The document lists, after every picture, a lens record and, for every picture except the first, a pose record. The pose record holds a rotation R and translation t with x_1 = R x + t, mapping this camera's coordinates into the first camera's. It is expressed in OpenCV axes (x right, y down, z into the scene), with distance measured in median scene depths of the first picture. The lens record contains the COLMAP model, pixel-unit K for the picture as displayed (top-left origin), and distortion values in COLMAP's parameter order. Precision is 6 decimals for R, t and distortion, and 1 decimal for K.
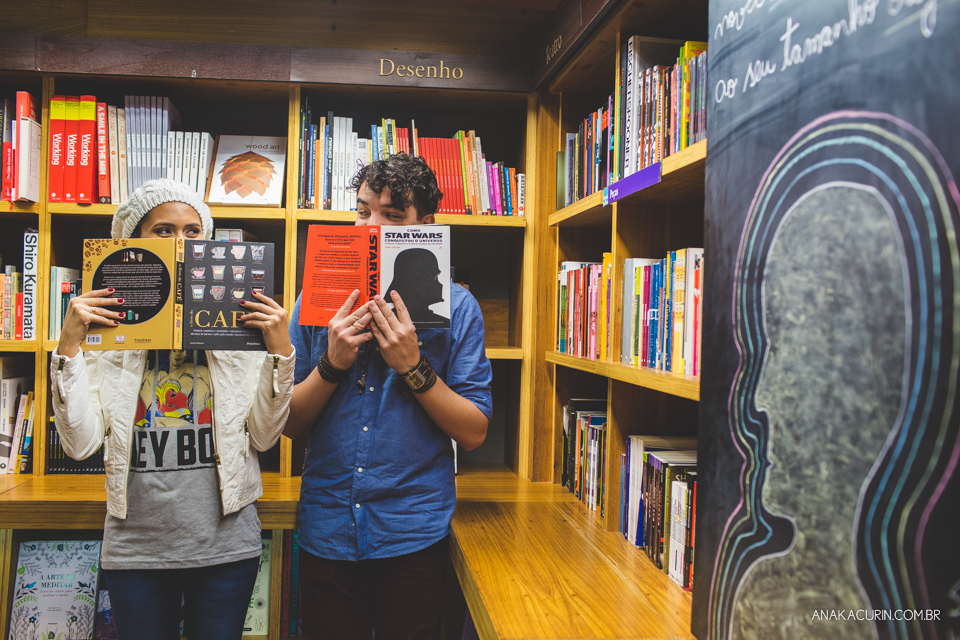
lens RADIAL K [[965.1, 0, 479.2], [0, 965.1, 315.9], [0, 0, 1]] dist [-0.054351, 0.000000]
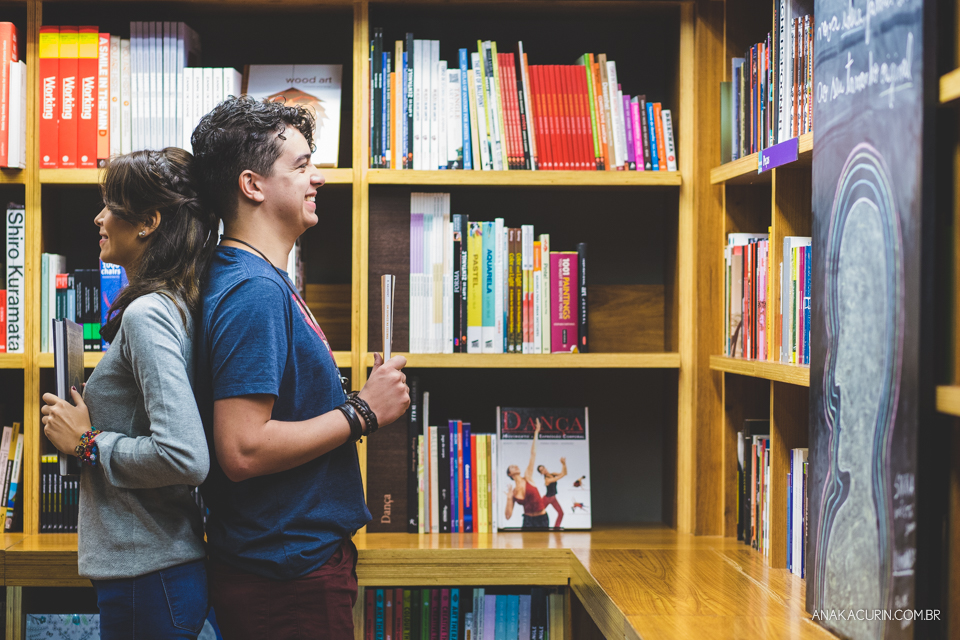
lens RADIAL K [[2429.6, 0, 479.5], [0, 2429.6, 318.7], [0, 0, 1]] dist [-0.065854, 0.000000]
pose [[0.996594, -0.019032, -0.080242, 0.043887], [0.019238, 0.999813, 0.001785, 0.002110], [0.080193, -0.003322, 0.996774, -0.866614]]
